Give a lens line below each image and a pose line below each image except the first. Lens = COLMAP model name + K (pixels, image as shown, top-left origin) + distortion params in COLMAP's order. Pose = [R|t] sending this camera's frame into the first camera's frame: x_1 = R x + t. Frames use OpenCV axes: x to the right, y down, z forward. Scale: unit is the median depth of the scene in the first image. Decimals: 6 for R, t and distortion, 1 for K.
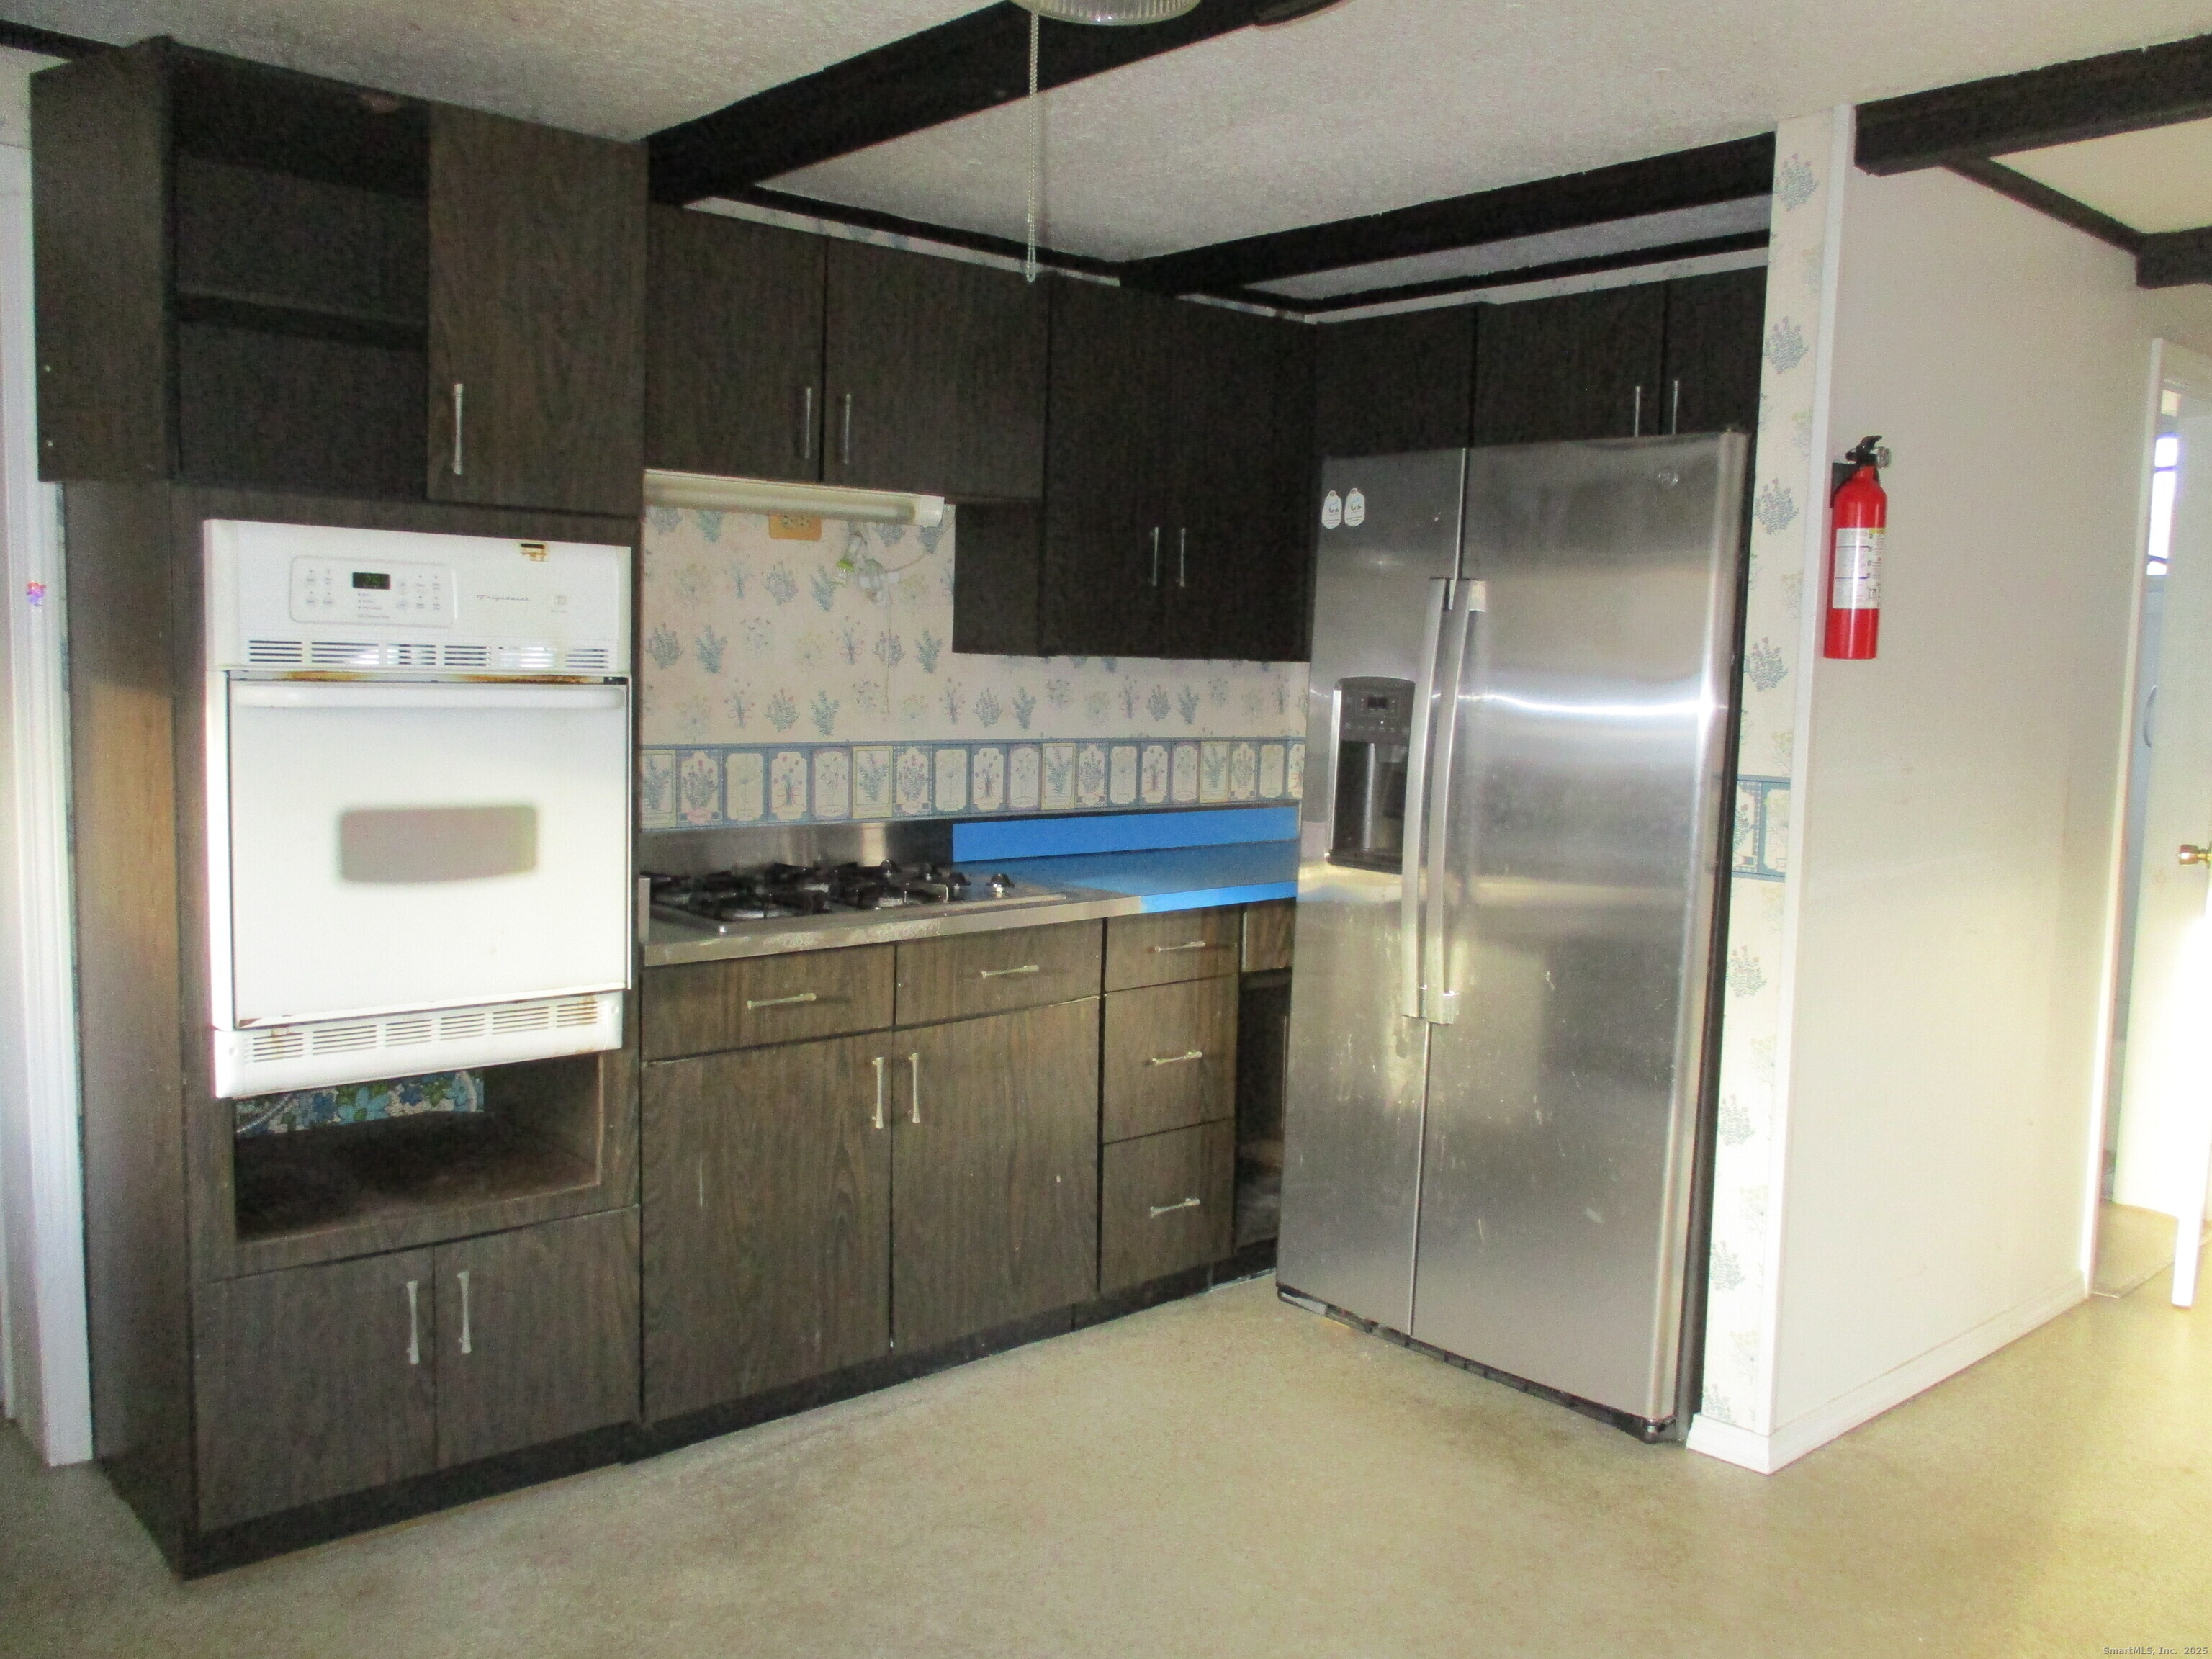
lens RADIAL K [[1867.0, 0, 1115.0], [0, 1867.0, 871.9], [0, 0, 1]] dist [-0.038885, 0.010346]
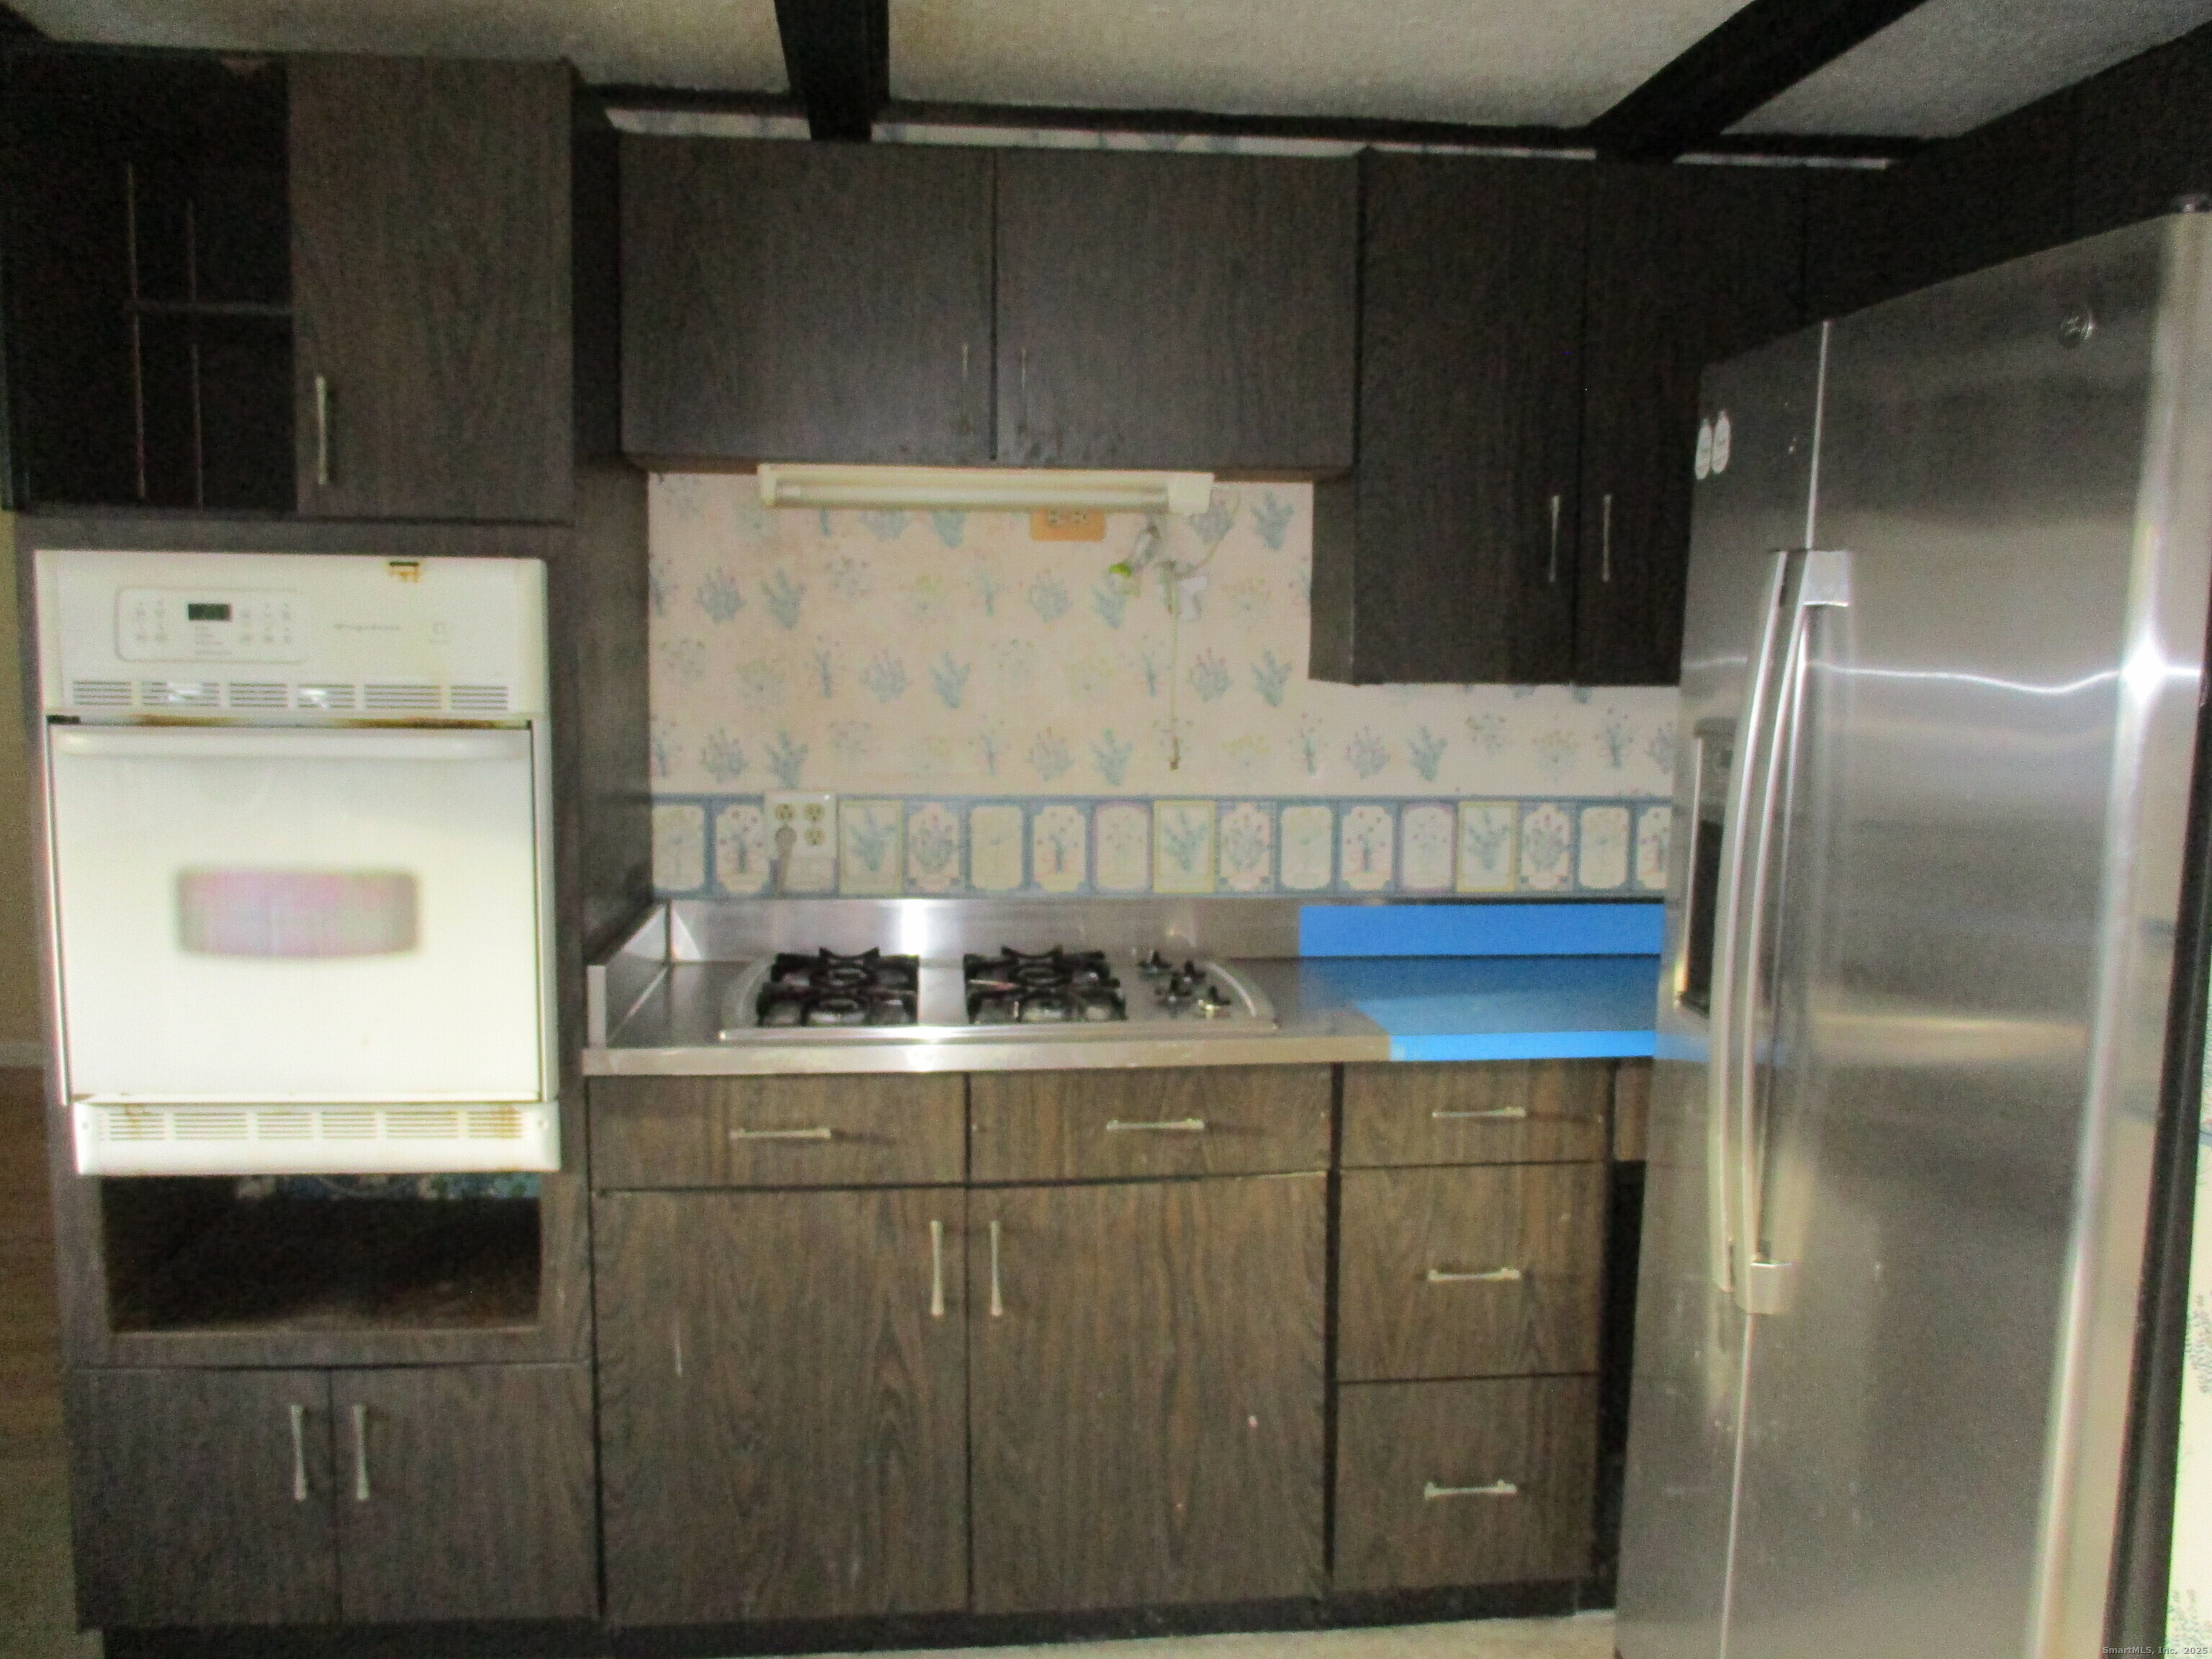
lens RADIAL K [[1852.0, 0, 1106.0], [0, 1852.0, 863.8], [0, 0, 1]] dist [-0.026298, -0.008224]
pose [[0.807828, 0.049787, -0.587311, 0.341089], [-0.057439, 0.998333, 0.005624, -0.050033], [0.586613, 0.029191, 0.809341, 0.407615]]
